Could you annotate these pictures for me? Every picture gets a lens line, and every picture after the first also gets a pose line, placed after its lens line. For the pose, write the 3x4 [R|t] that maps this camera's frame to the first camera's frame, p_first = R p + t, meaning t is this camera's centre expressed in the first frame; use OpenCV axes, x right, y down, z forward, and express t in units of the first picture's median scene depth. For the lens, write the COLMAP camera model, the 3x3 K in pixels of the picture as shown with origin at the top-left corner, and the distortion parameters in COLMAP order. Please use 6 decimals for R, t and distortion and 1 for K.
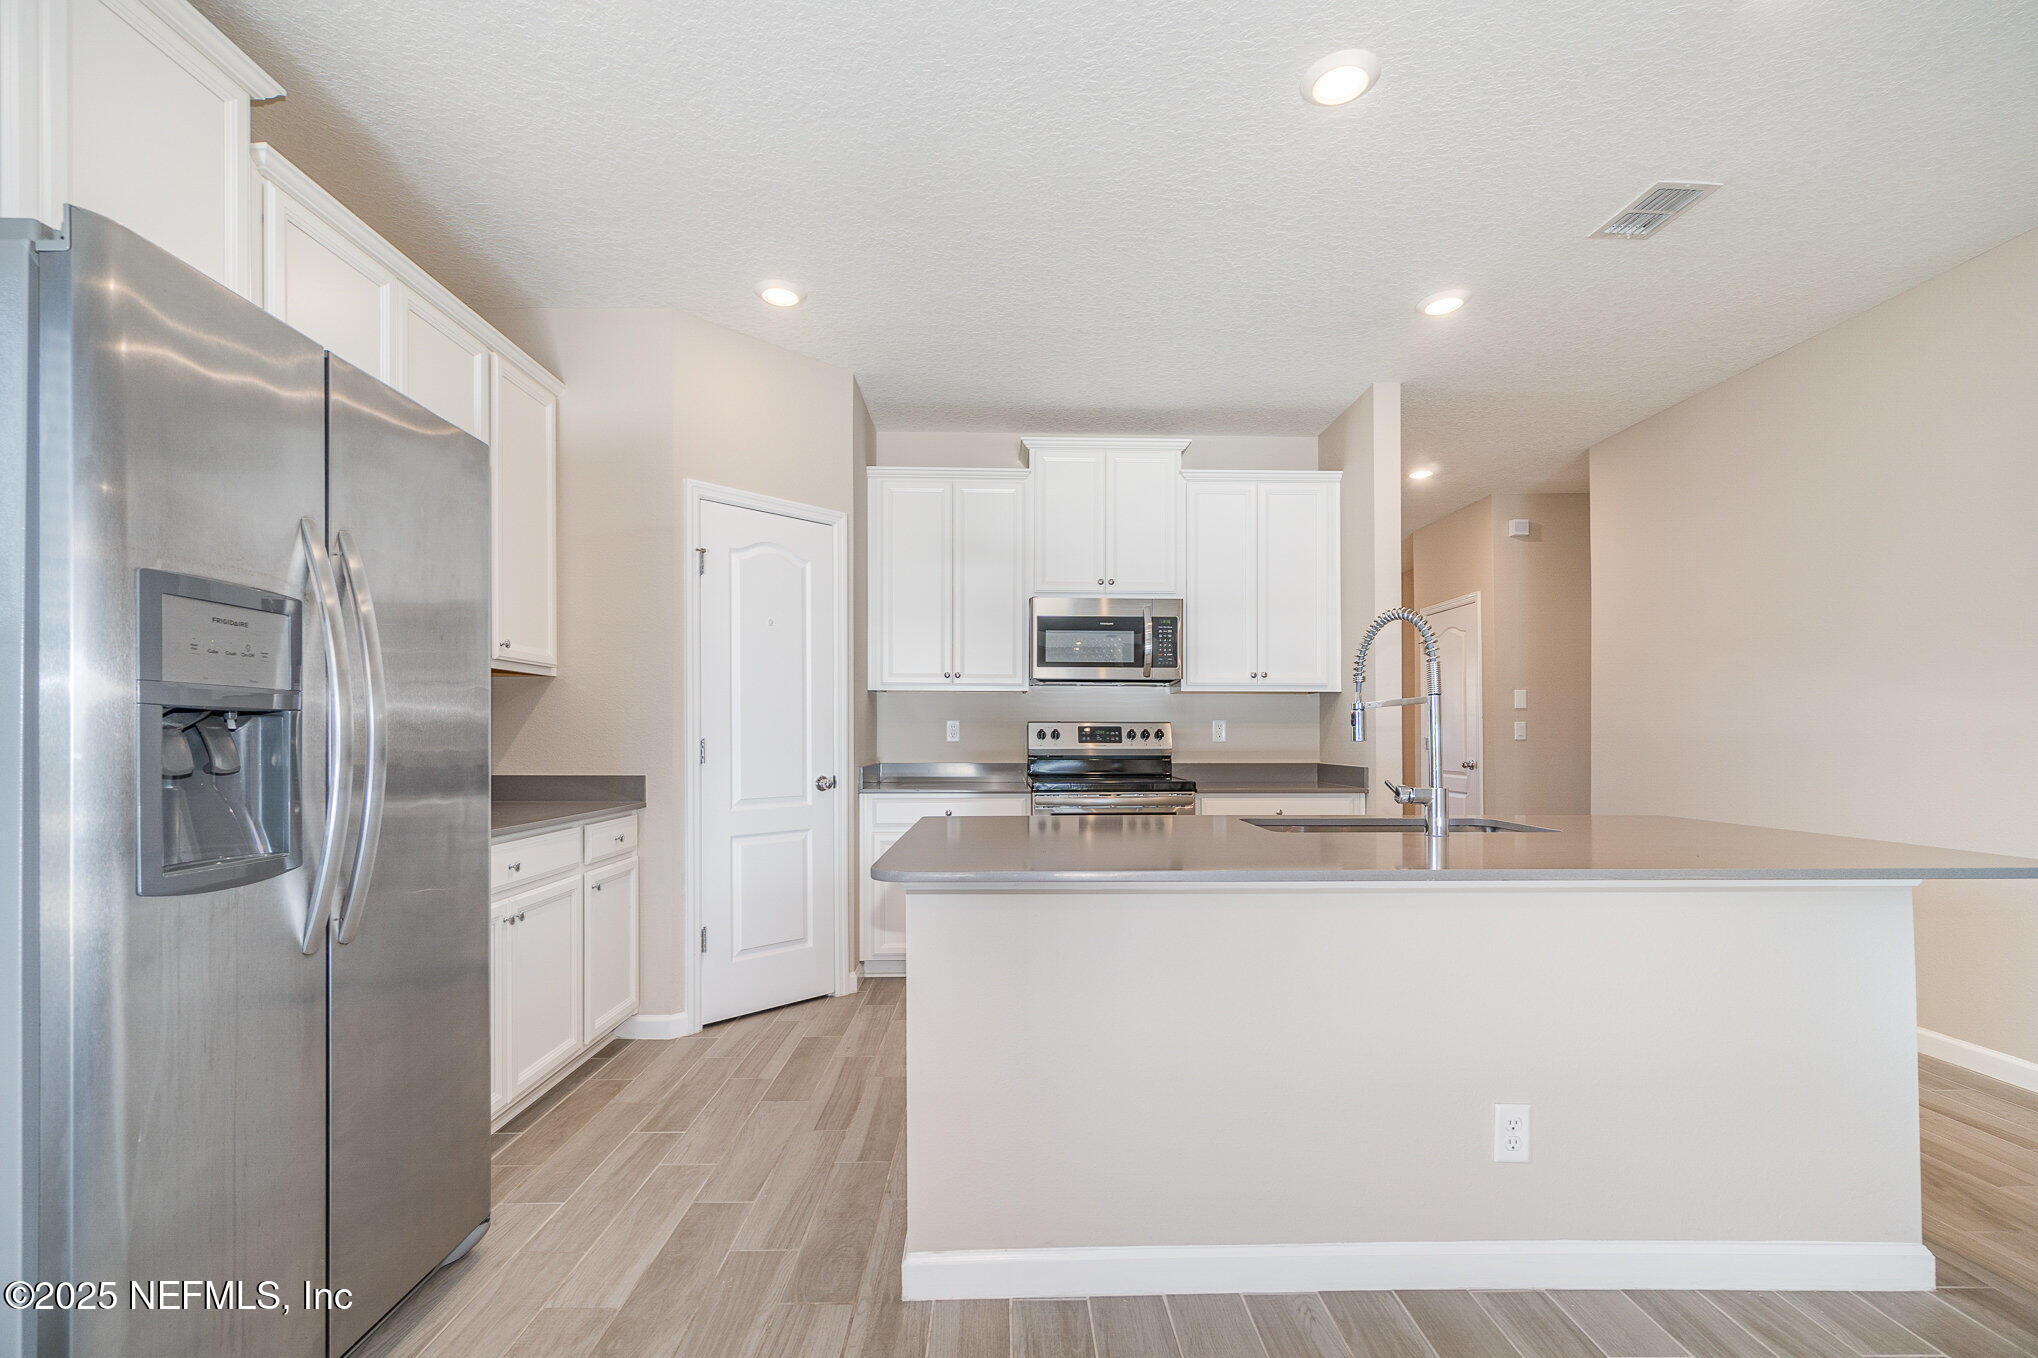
lens RADIAL K [[900.3, 0, 1015.3], [0, 900.3, 730.5], [0, 0, 1]] dist [-0.003693, -0.000328]
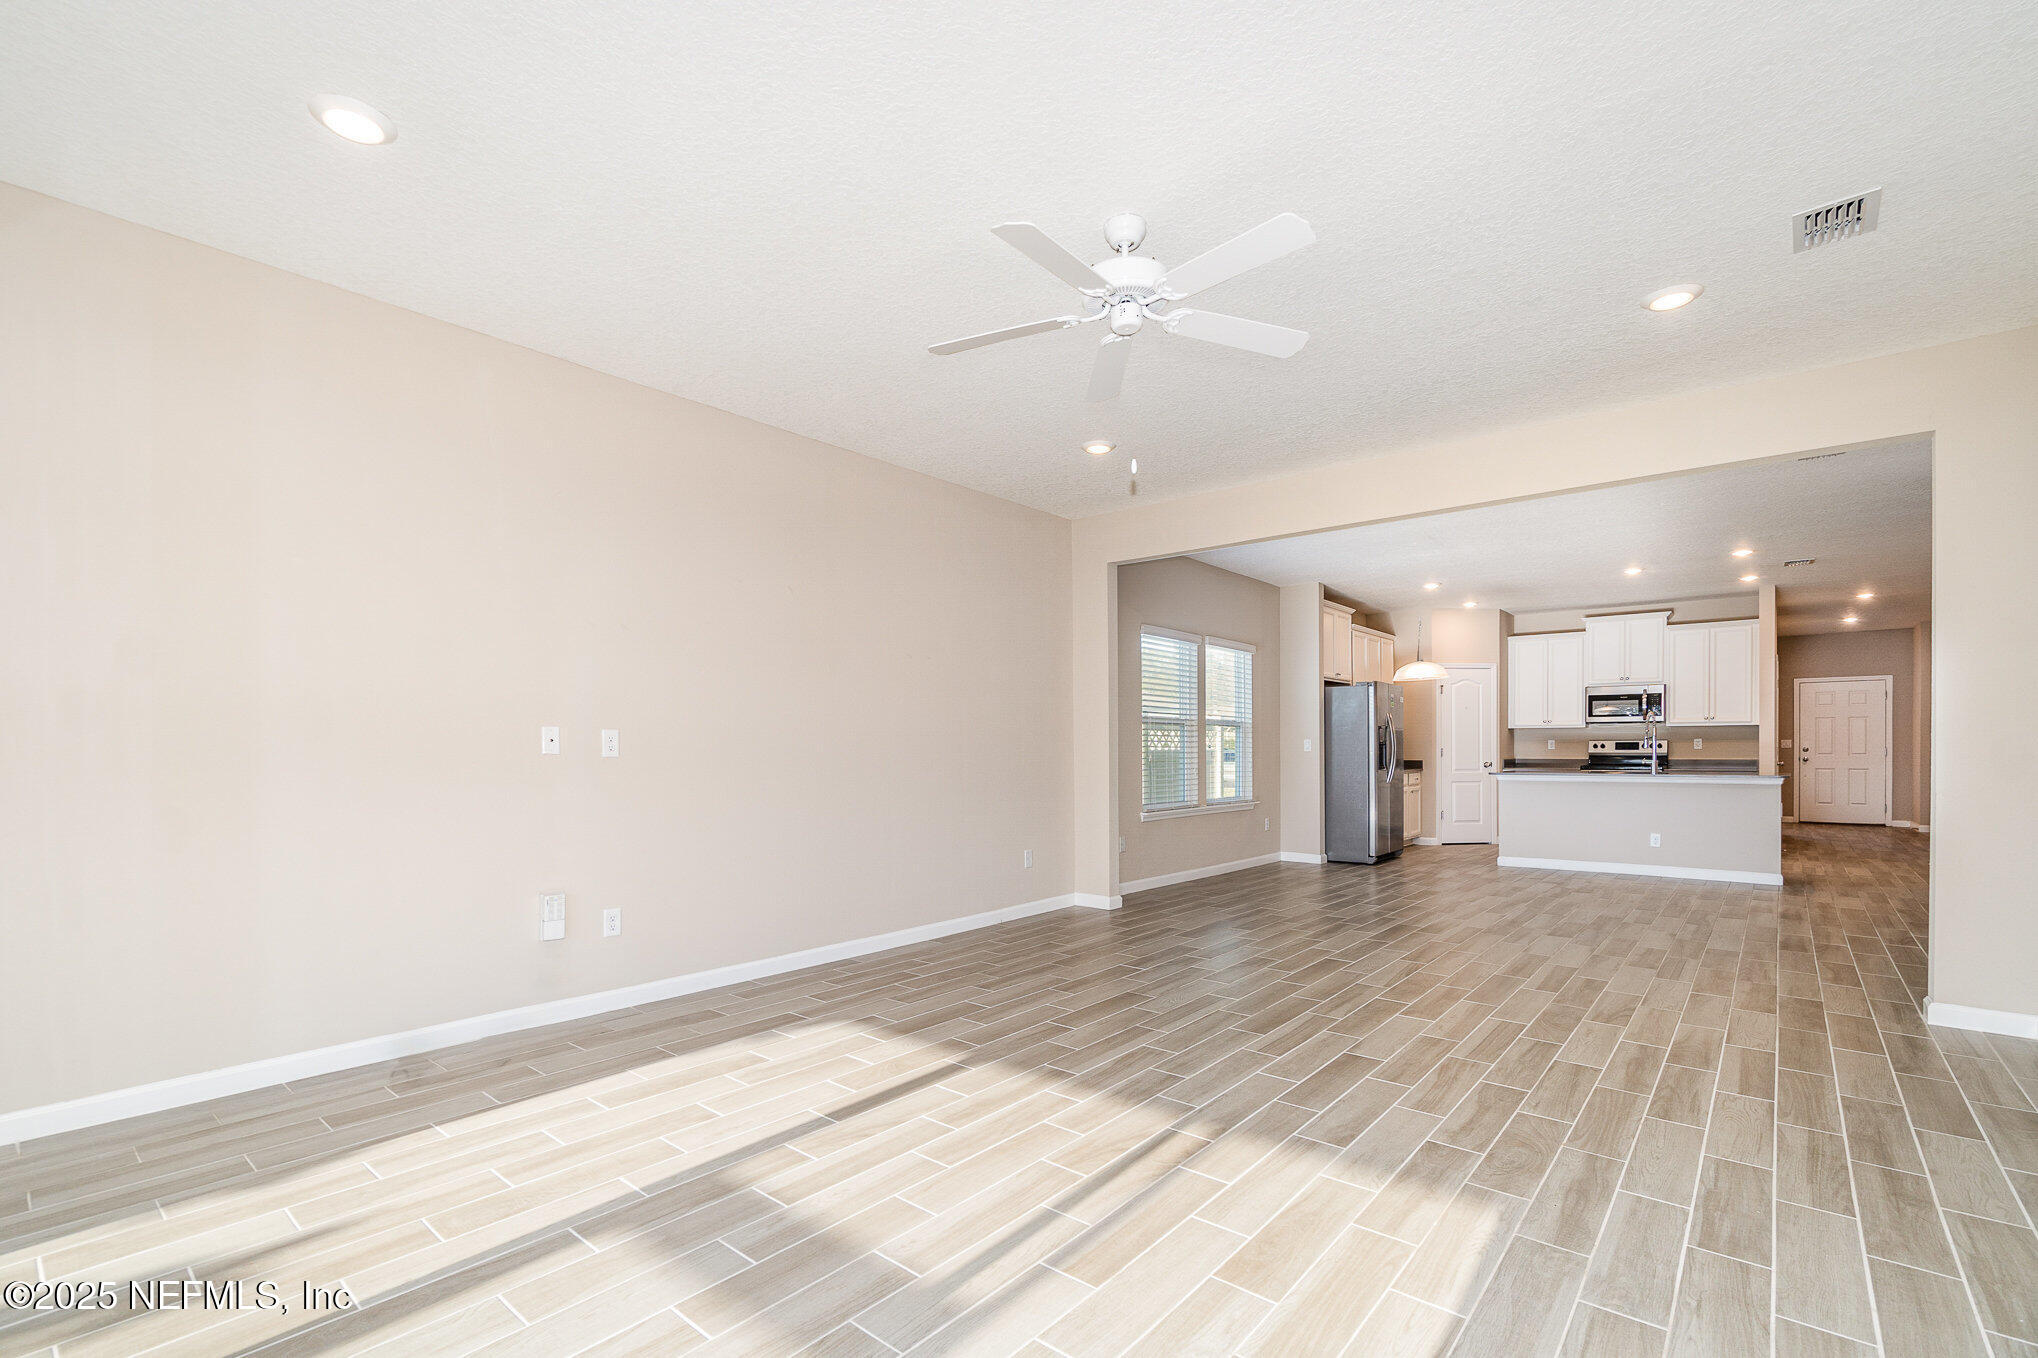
lens RADIAL K [[903.9, 0, 1019.7], [0, 903.9, 756.8], [0, 0, 1]] dist [-0.001736, -0.000136]
pose [[0.753347, 0.002024, -0.657621, 0.523312], [0.008771, 0.999875, 0.013125, -0.013474], [0.657565, -0.015655, 0.753235, -2.002163]]
